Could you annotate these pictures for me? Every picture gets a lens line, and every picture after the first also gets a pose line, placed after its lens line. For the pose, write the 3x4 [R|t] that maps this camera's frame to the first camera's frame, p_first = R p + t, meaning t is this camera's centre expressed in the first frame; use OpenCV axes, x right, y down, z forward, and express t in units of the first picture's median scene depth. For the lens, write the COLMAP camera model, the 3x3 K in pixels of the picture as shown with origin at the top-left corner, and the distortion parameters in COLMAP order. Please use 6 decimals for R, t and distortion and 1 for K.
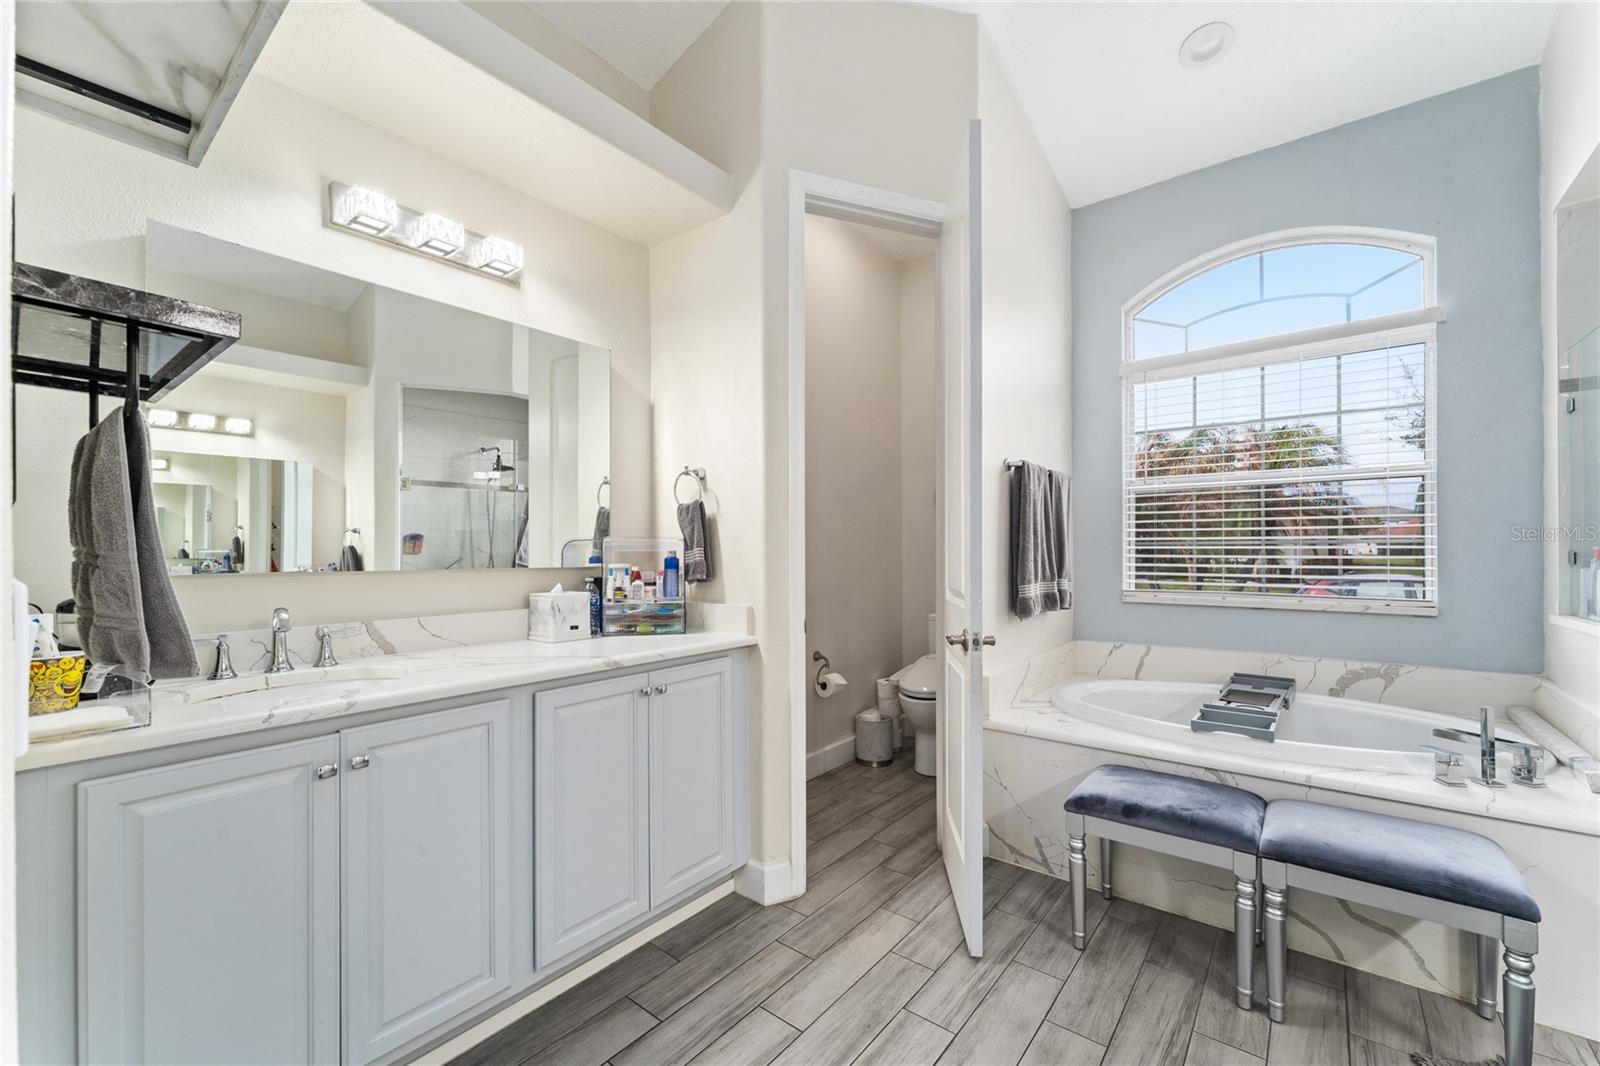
lens RADIAL K [[644.9, 0, 806.2], [0, 644.9, 545.3], [0, 0, 1]] dist [0.002841, 0.000023]
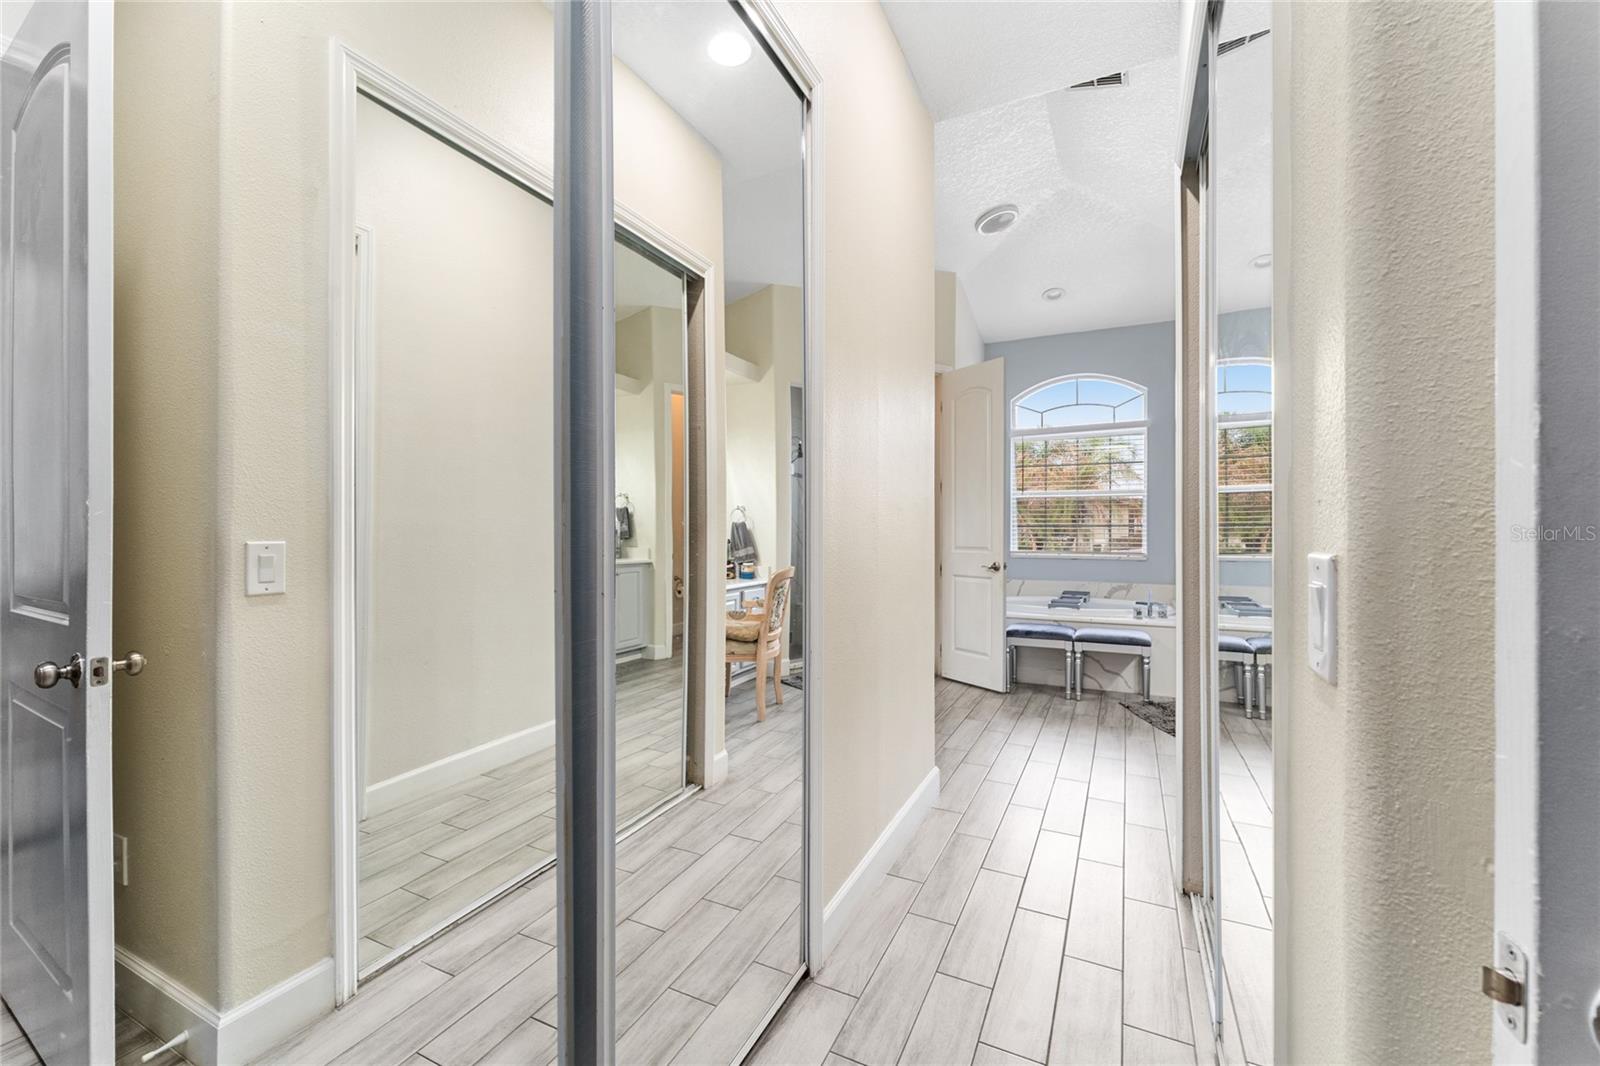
lens RADIAL K [[644.9, 0, 797.5], [0, 644.9, 527.9], [0, 0, 1]] dist [0.002841, 0.000023]
pose [[0.979562, 0.004544, 0.201093, -0.886955], [-0.005592, 0.999974, 0.004646, -0.007909], [-0.201066, -0.005676, 0.979561, -1.282841]]
